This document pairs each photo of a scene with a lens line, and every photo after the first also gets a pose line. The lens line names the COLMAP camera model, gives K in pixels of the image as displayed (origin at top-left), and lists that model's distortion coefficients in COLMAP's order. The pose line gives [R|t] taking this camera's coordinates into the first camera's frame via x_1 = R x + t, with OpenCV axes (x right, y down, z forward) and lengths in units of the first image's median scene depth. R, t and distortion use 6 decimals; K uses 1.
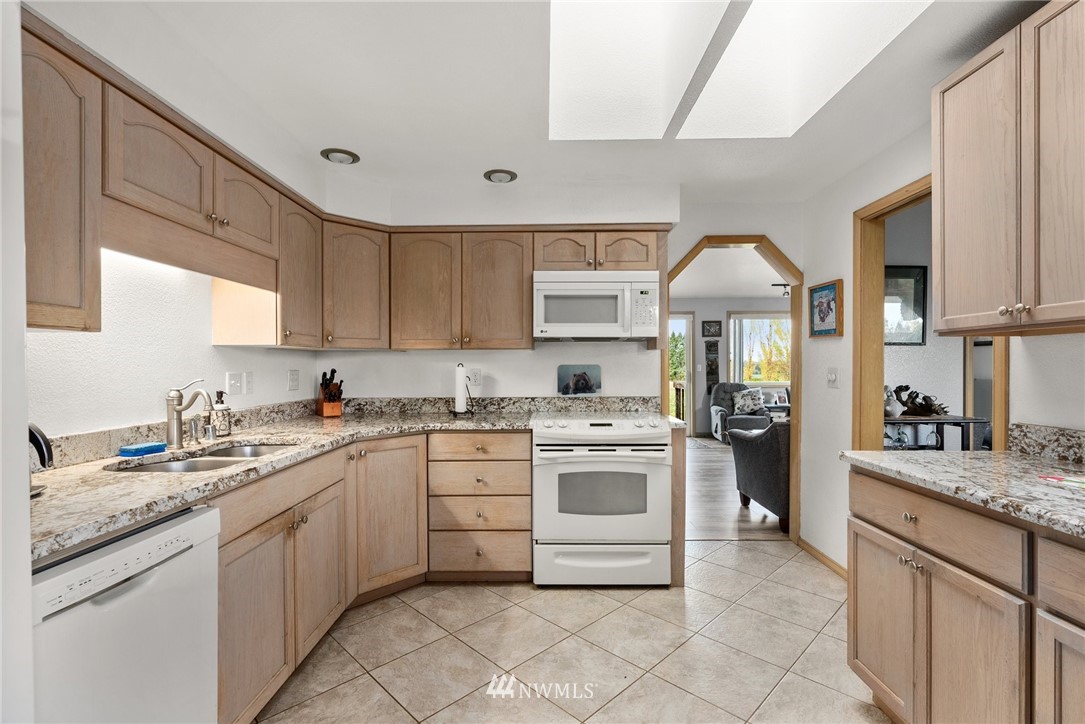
lens RADIAL K [[498.1, 0, 542.3], [0, 498.1, 366.1], [0, 0, 1]] dist [-0.000724, 0.000415]
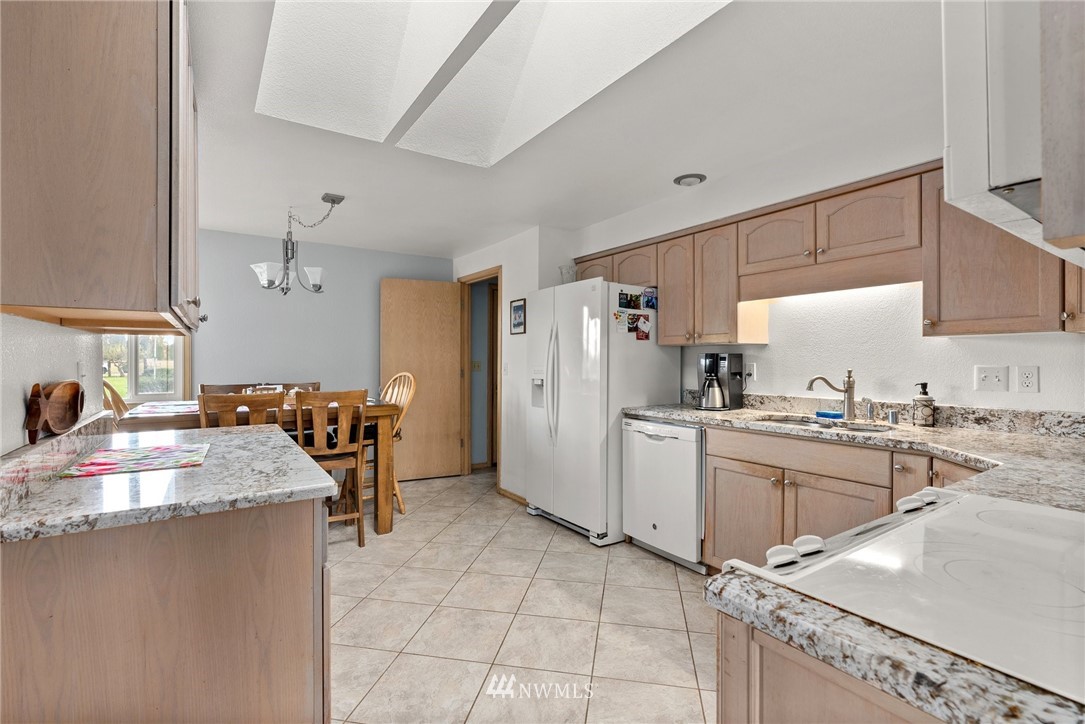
lens RADIAL K [[498.1, 0, 542.5], [0, 498.1, 360.5], [0, 0, 1]] dist [-0.000724, 0.000415]
pose [[-0.823732, 0.003274, -0.566970, 0.562766], [0.001682, 0.999993, 0.003330, -0.001138], [0.566977, 0.001790, -0.823731, 1.301015]]
